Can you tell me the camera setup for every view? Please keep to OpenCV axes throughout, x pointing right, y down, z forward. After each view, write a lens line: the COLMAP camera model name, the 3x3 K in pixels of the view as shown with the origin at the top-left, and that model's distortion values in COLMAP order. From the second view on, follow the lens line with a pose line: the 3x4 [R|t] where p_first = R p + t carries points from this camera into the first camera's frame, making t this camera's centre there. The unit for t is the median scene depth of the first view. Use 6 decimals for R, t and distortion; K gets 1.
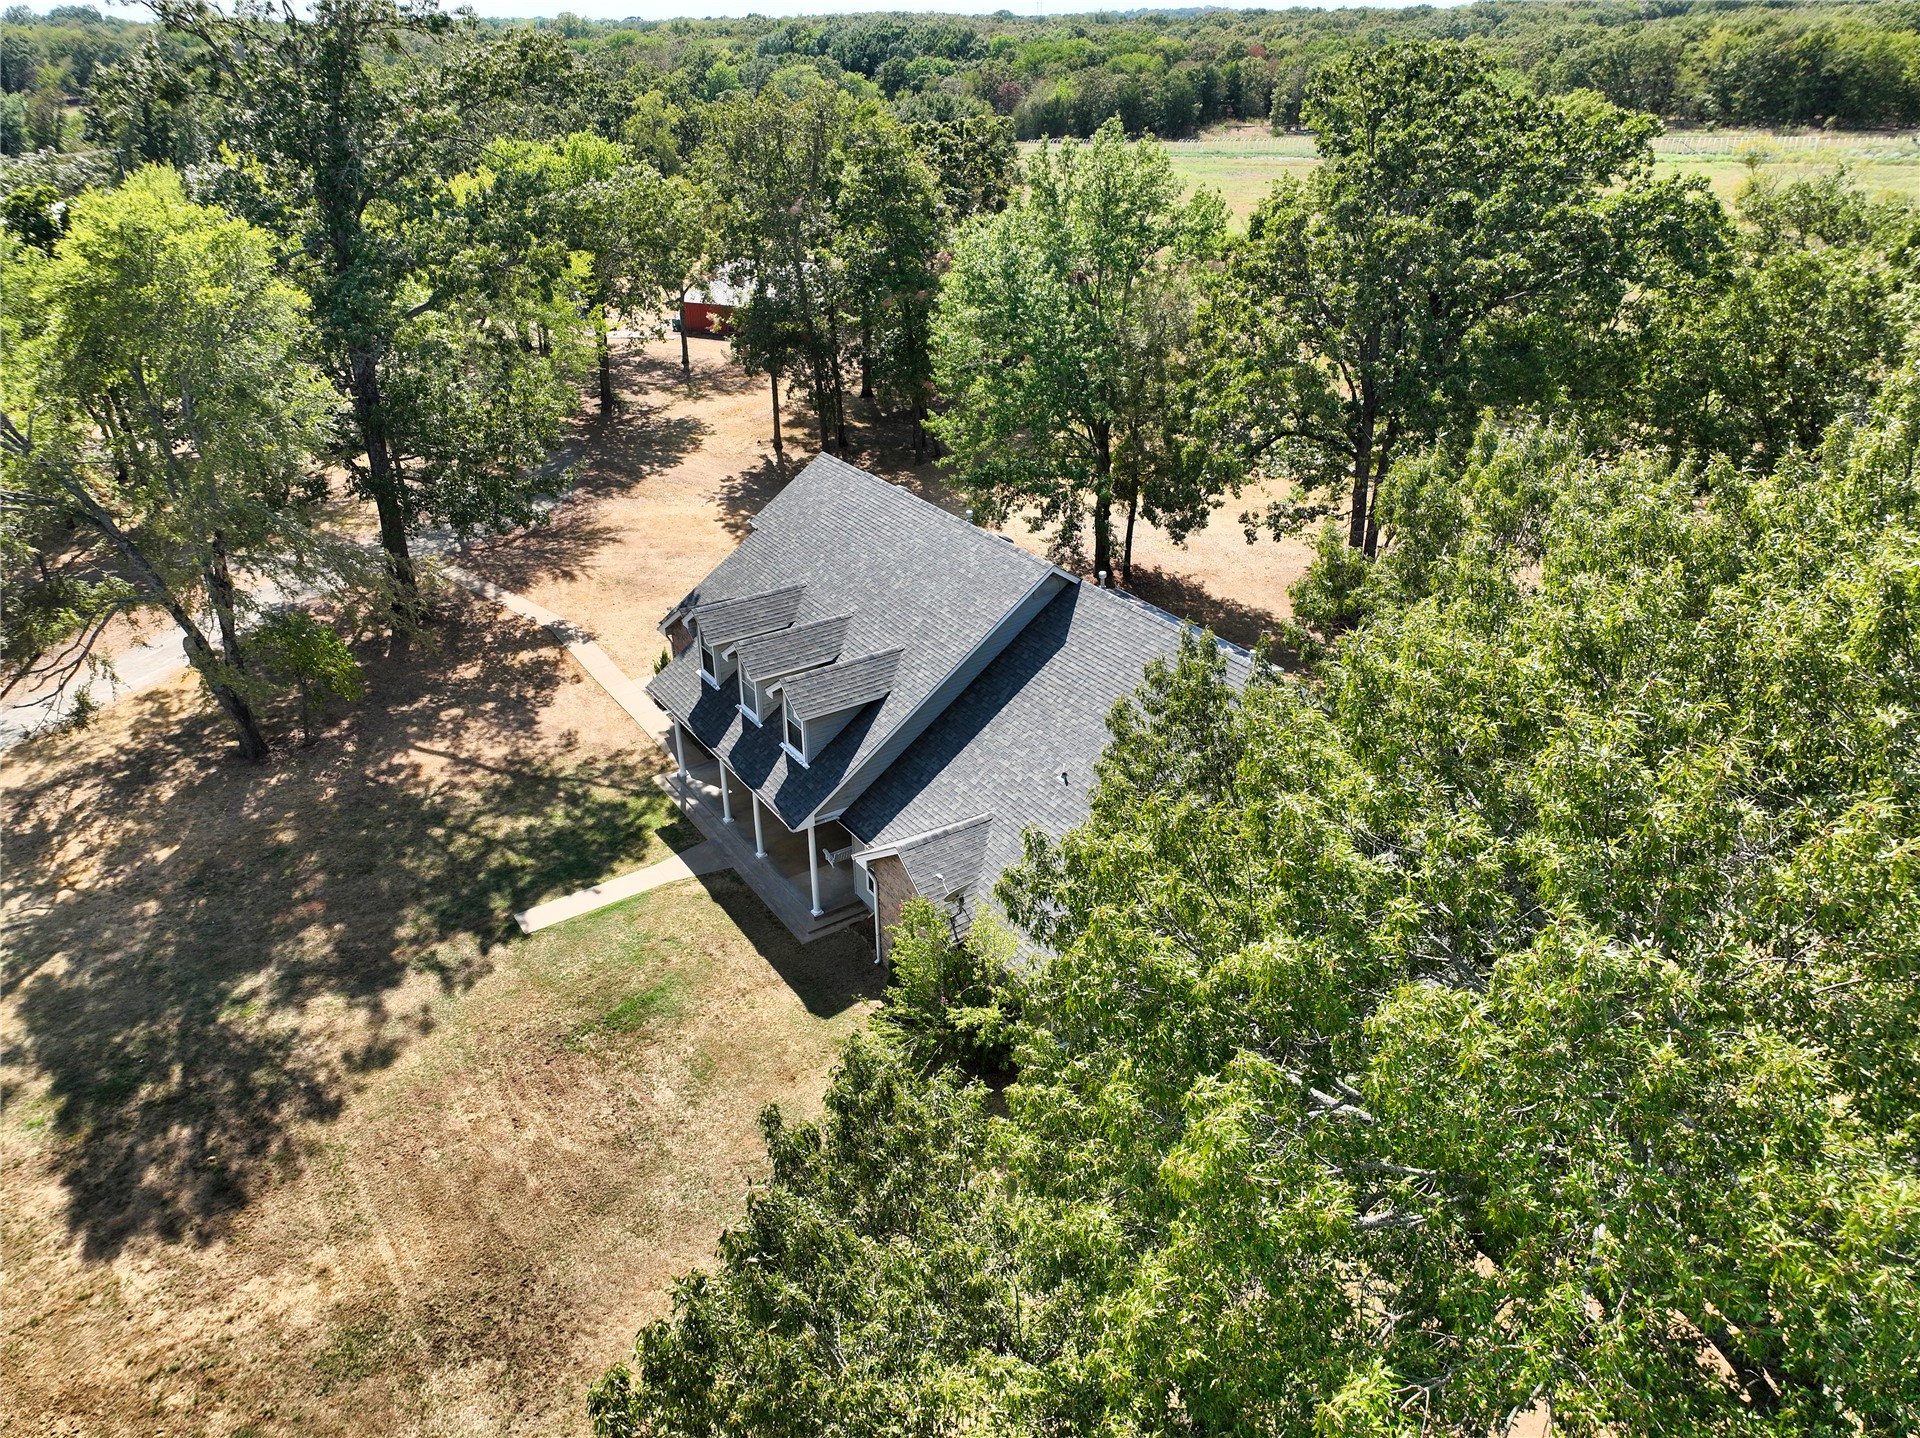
lens RADIAL K [[1348.0, 0, 960.2], [0, 1348.0, 715.2], [0, 0, 1]] dist [0.001305, 0.014525]
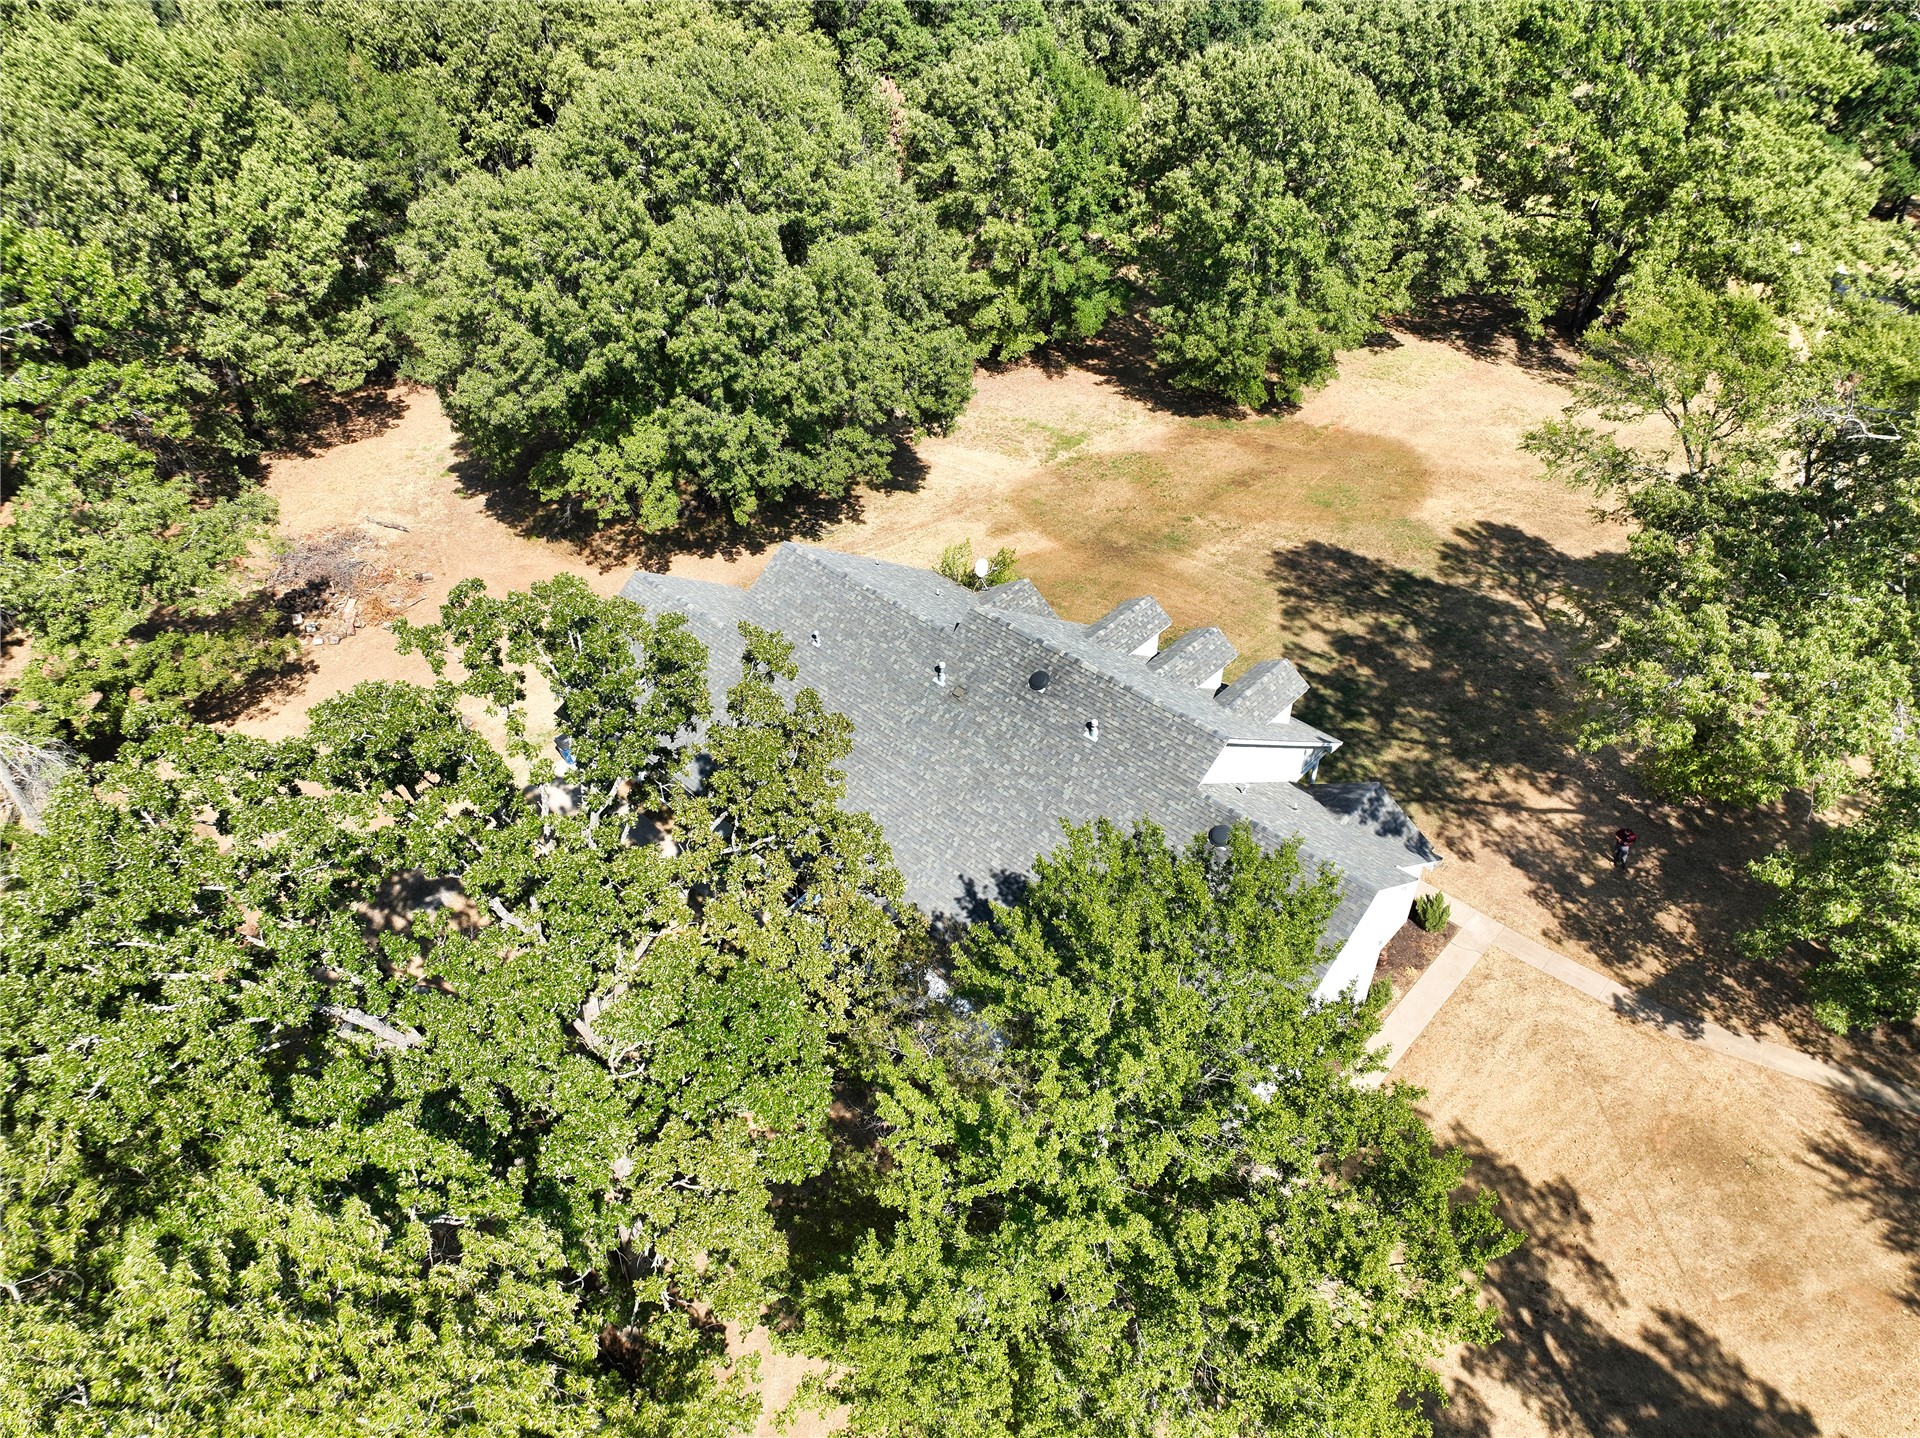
lens RADIAL K [[1399.9, 0, 960.0], [0, 1399.9, 719.0], [0, 0, 1]] dist [0.005783, 0.009363]
pose [[-0.970222, 0.163887, -0.178353, 0.300650], [-0.099193, 0.402924, 0.909842, -1.104987], [0.220974, 0.900441, -0.374669, 1.389787]]
